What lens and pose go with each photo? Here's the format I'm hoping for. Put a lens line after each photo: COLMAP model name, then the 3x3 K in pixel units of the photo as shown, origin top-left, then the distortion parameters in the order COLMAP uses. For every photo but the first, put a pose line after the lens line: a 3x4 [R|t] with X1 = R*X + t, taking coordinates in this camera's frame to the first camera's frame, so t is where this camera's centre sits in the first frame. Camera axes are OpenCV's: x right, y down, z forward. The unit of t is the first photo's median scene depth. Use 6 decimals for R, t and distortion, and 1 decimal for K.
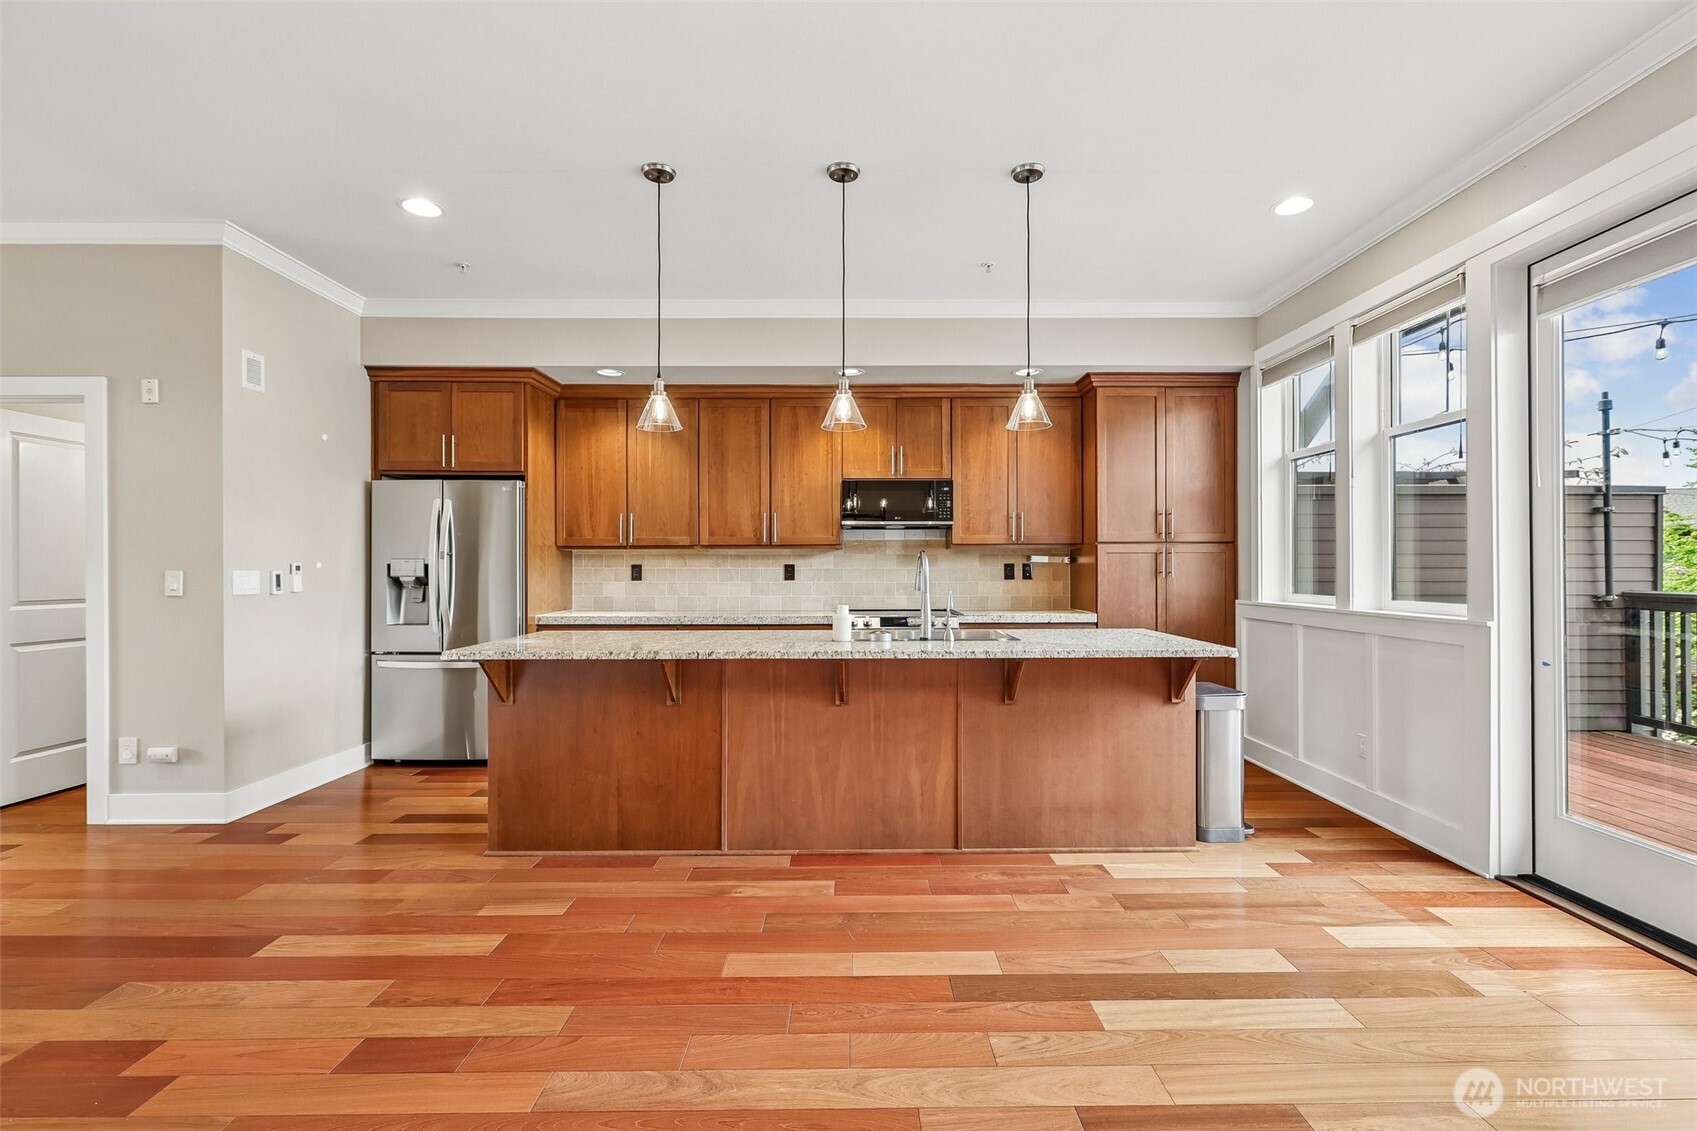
lens RADIAL K [[752.5, 0, 859.1], [0, 752.5, 570.8], [0, 0, 1]] dist [-0.005636, 0.004096]
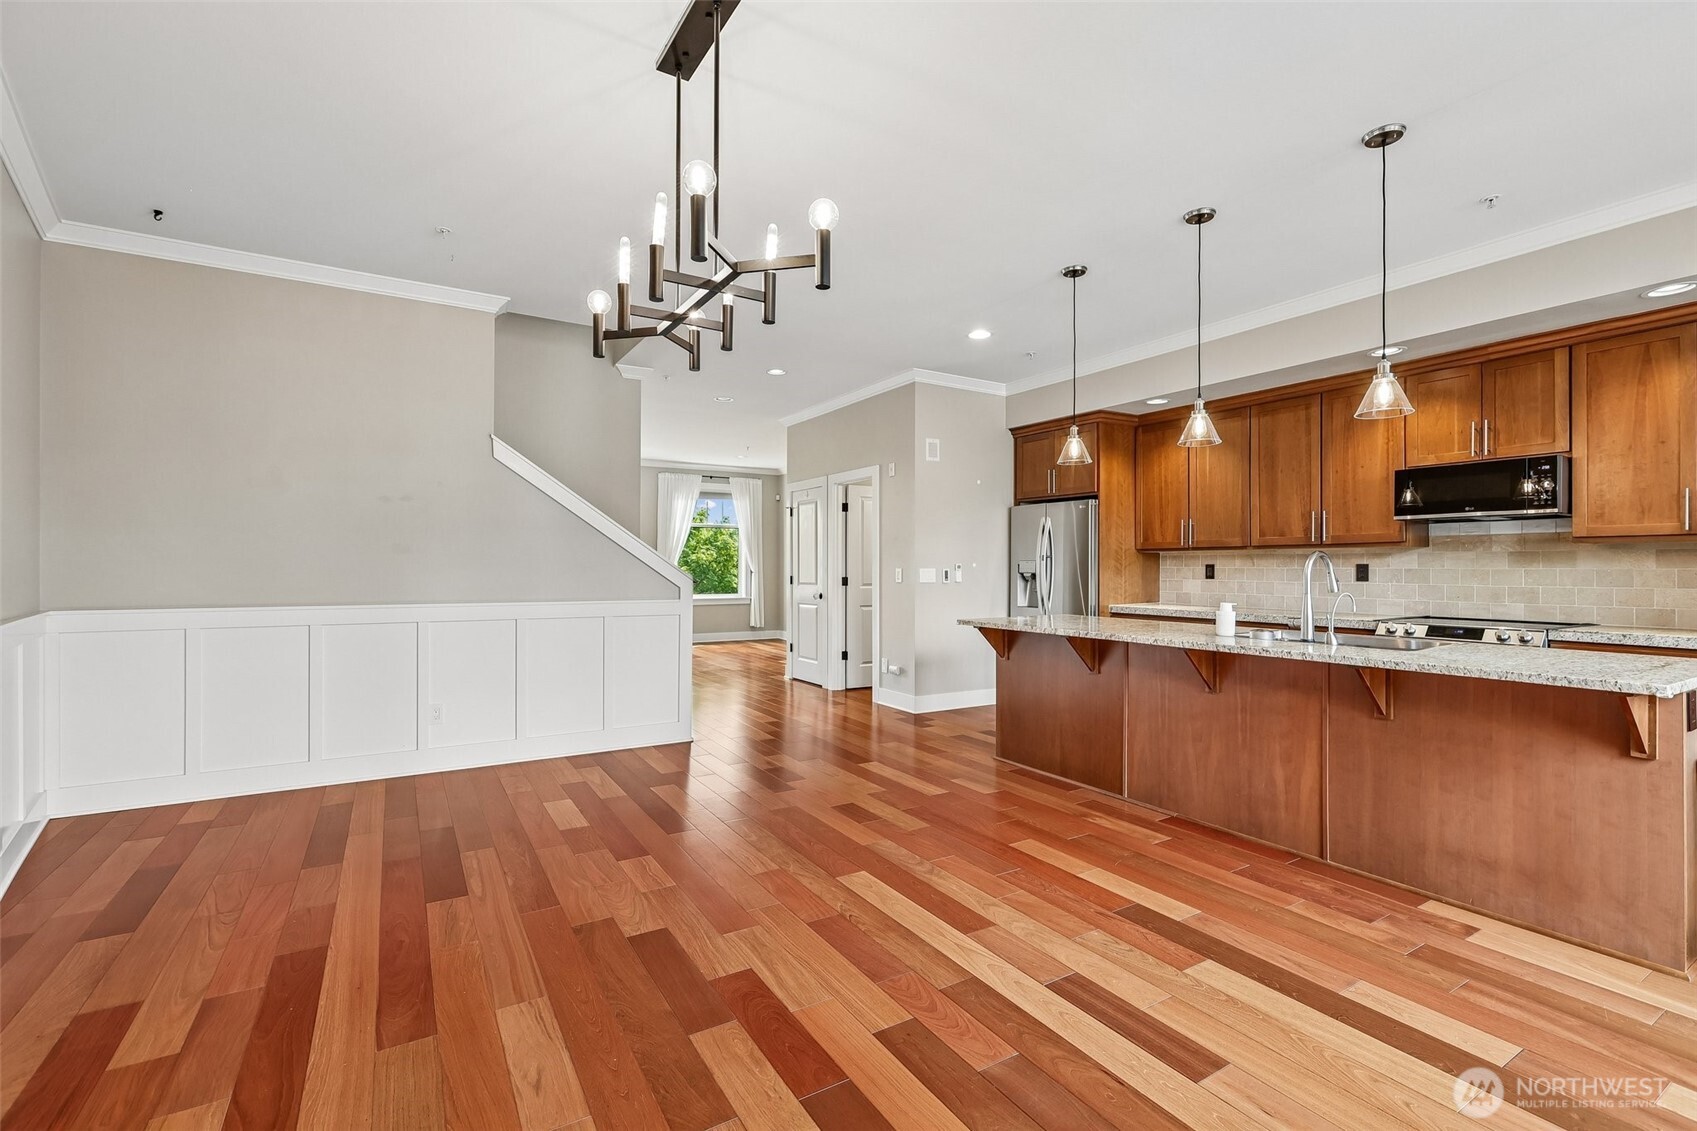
lens RADIAL K [[752.5, 0, 855.4], [0, 752.5, 566.0], [0, 0, 1]] dist [-0.005636, 0.004096]
pose [[0.513910, 0.001843, -0.857842, 0.458369], [-0.005644, 0.999983, -0.001232, -0.001947], [0.857826, 0.005475, 0.513912, -0.010583]]
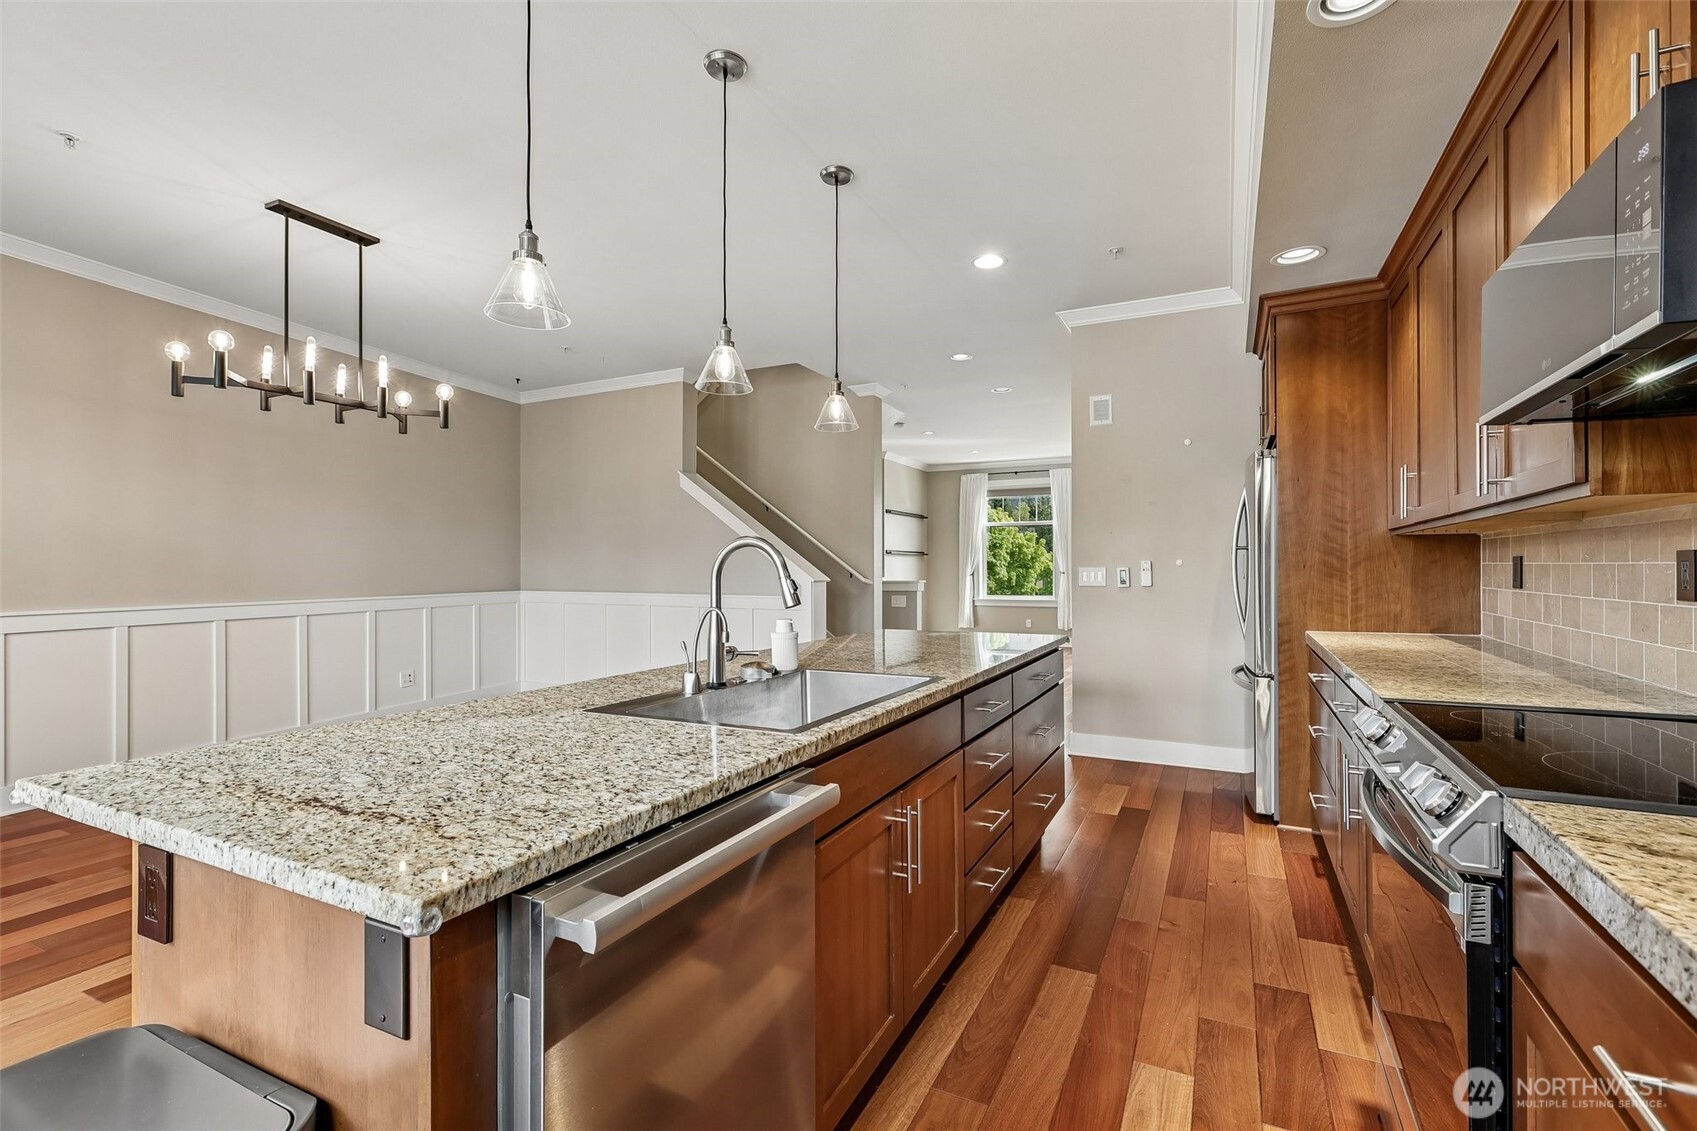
lens RADIAL K [[752.5, 0, 852.2], [0, 752.5, 567.6], [0, 0, 1]] dist [-0.005636, 0.004096]
pose [[-0.454641, 0.000739, -0.890674, 0.427580], [-0.000183, 1.000000, 0.000923, -0.000919], [0.890675, 0.000583, -0.454641, 1.002889]]
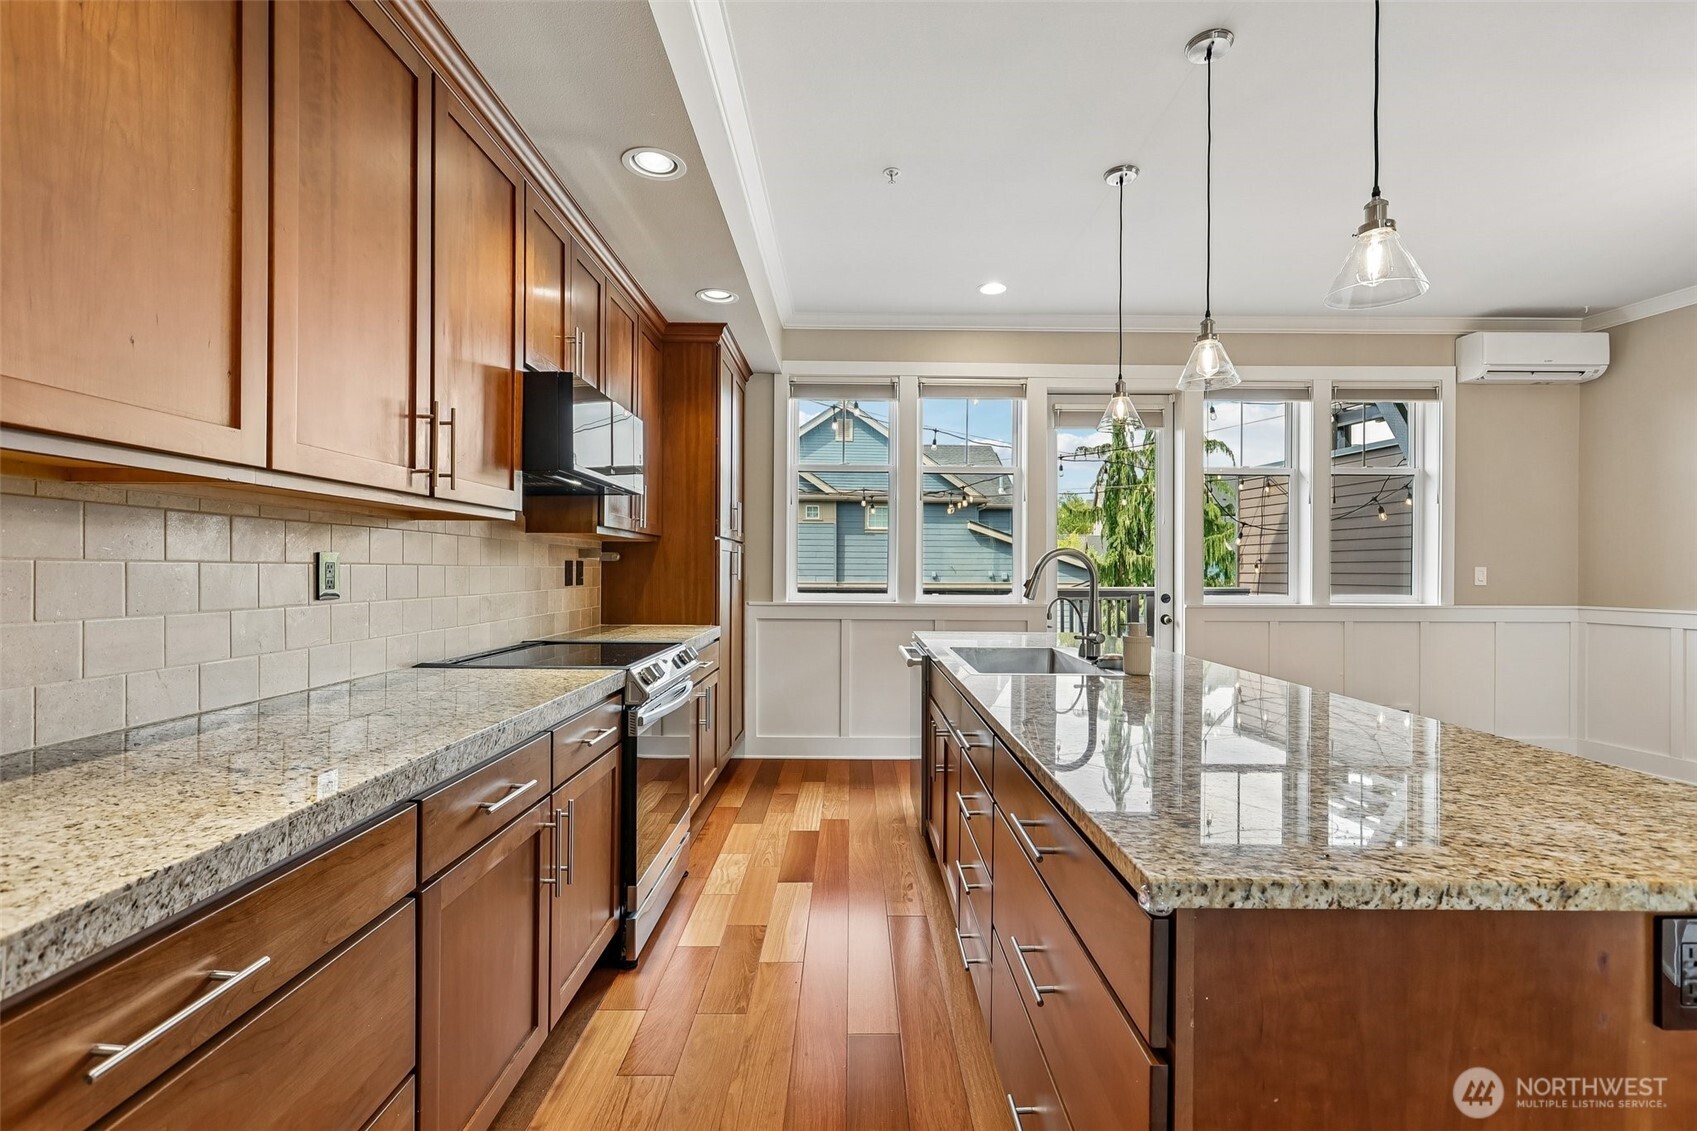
lens RADIAL K [[752.5, 0, 849.0], [0, 752.5, 572.0], [0, 0, 1]] dist [-0.005636, 0.004096]
pose [[0.008626, 0.000579, 0.999963, -0.524258], [-0.001613, 0.999999, -0.000566, -0.000022], [-0.999961, -0.001608, 0.008626, 0.915941]]
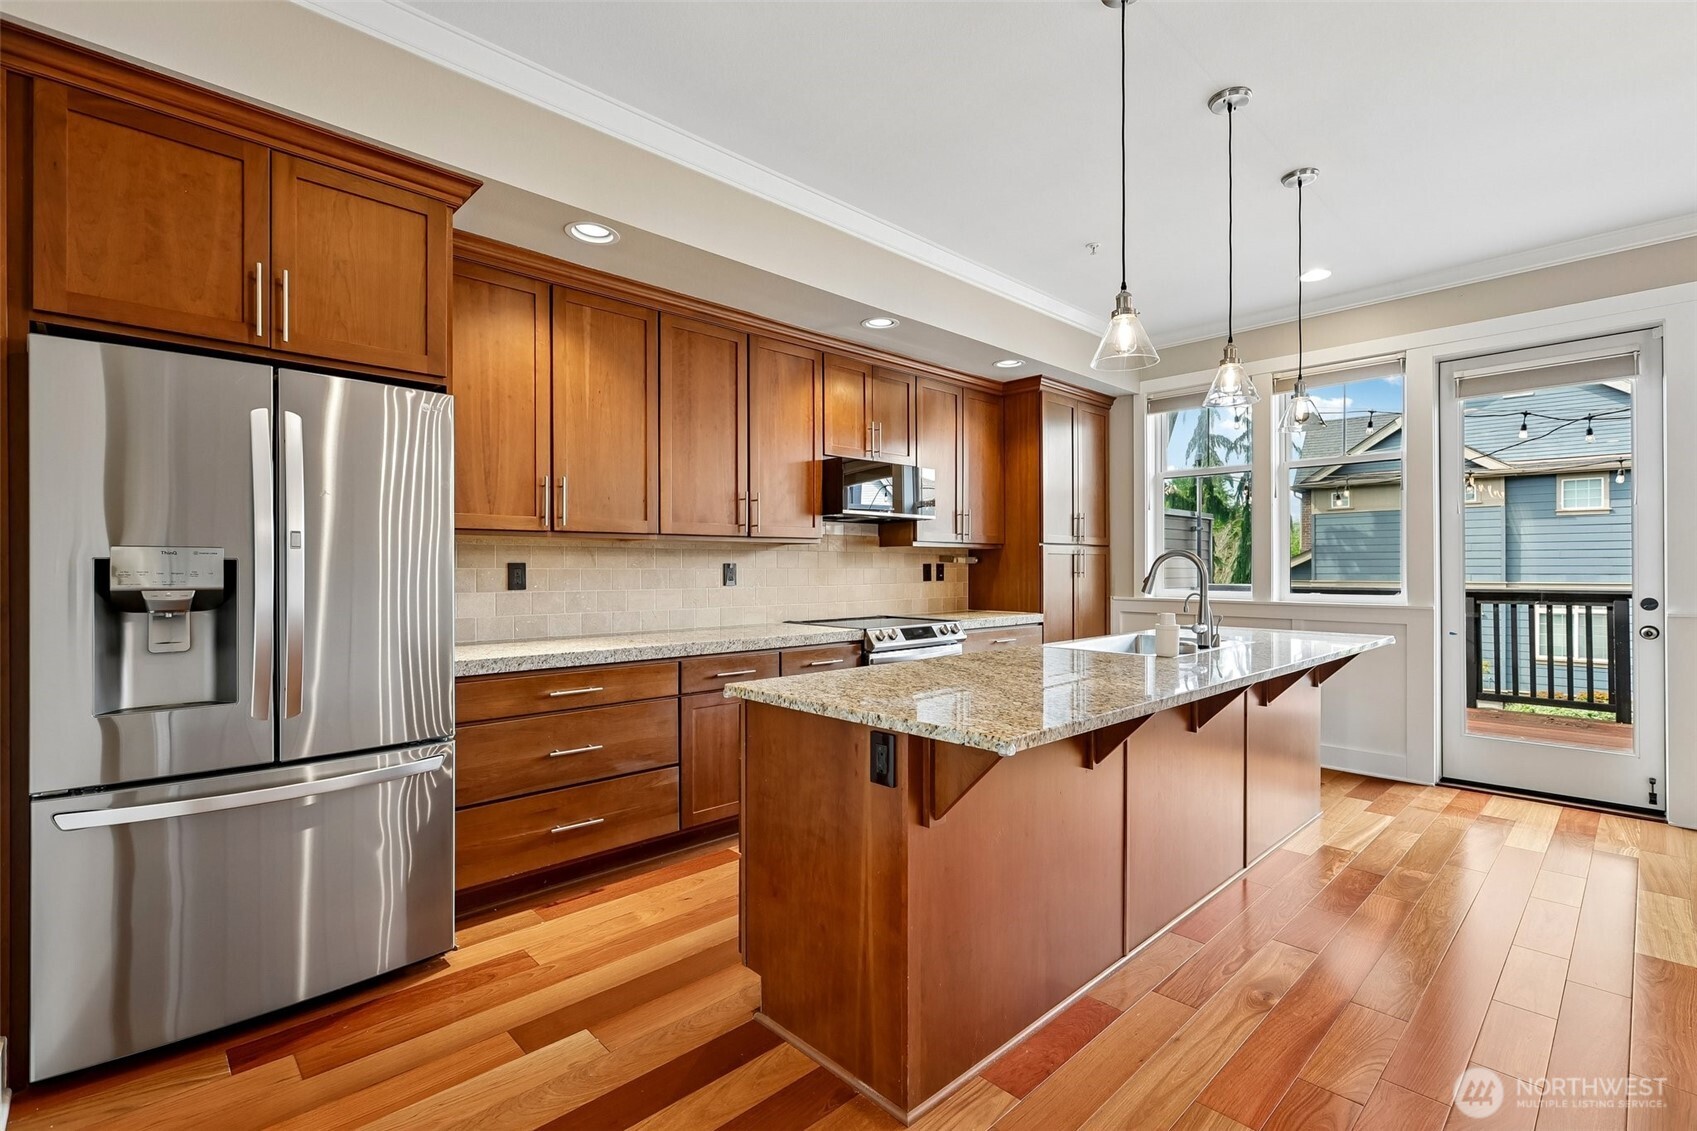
lens RADIAL K [[752.5, 0, 844.8], [0, 752.5, 573.9], [0, 0, 1]] dist [-0.005636, 0.004096]
pose [[0.735605, -0.004721, 0.677395, -0.615020], [0.002778, 0.999988, 0.003952, -0.001089], [-0.677405, -0.001026, 0.735609, 0.459356]]
